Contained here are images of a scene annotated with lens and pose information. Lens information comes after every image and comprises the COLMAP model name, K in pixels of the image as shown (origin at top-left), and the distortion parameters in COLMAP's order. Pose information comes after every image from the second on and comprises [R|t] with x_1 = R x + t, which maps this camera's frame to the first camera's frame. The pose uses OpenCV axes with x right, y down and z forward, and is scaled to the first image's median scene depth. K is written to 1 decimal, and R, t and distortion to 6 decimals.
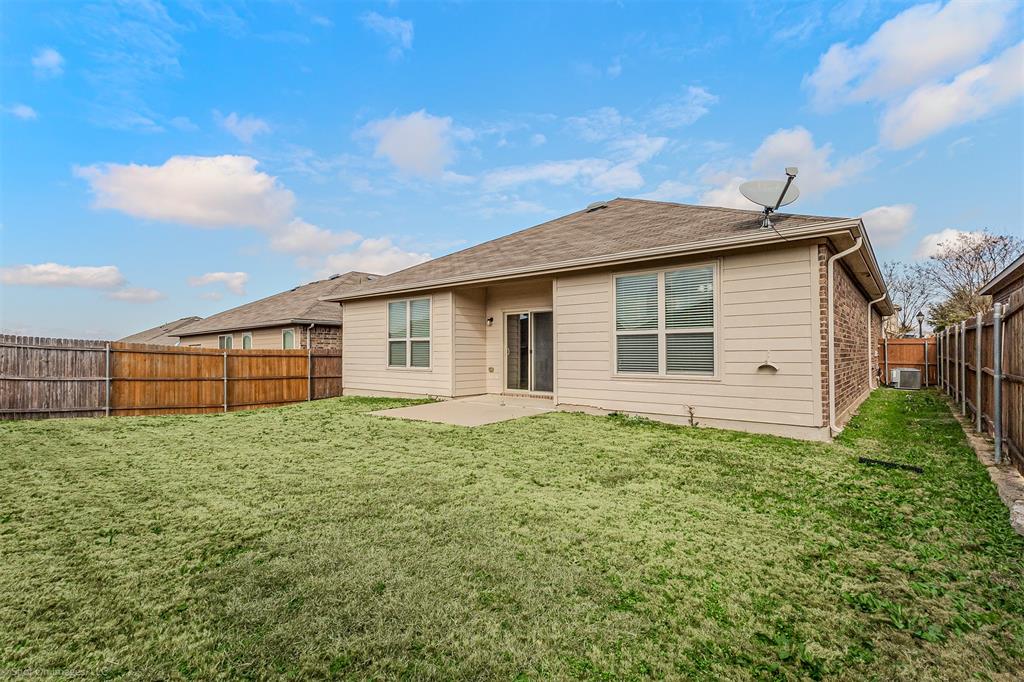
lens RADIAL K [[472.5, 0, 517.2], [0, 472.5, 346.9], [0, 0, 1]] dist [0.013544, -0.003065]
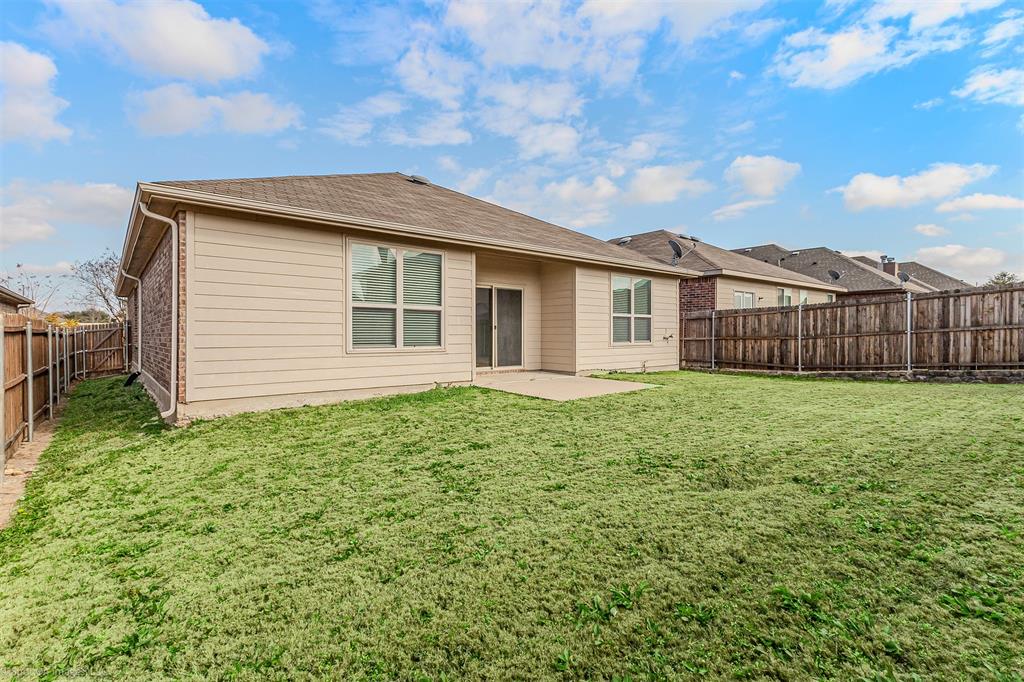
lens RADIAL K [[472.5, 0, 516.1], [0, 472.5, 340.7], [0, 0, 1]] dist [0.013544, -0.003065]
pose [[0.195986, -0.022212, 0.980355, -0.890925], [-0.022878, 0.999368, 0.027217, 0.010982], [-0.980340, -0.027762, 0.195354, 0.736428]]
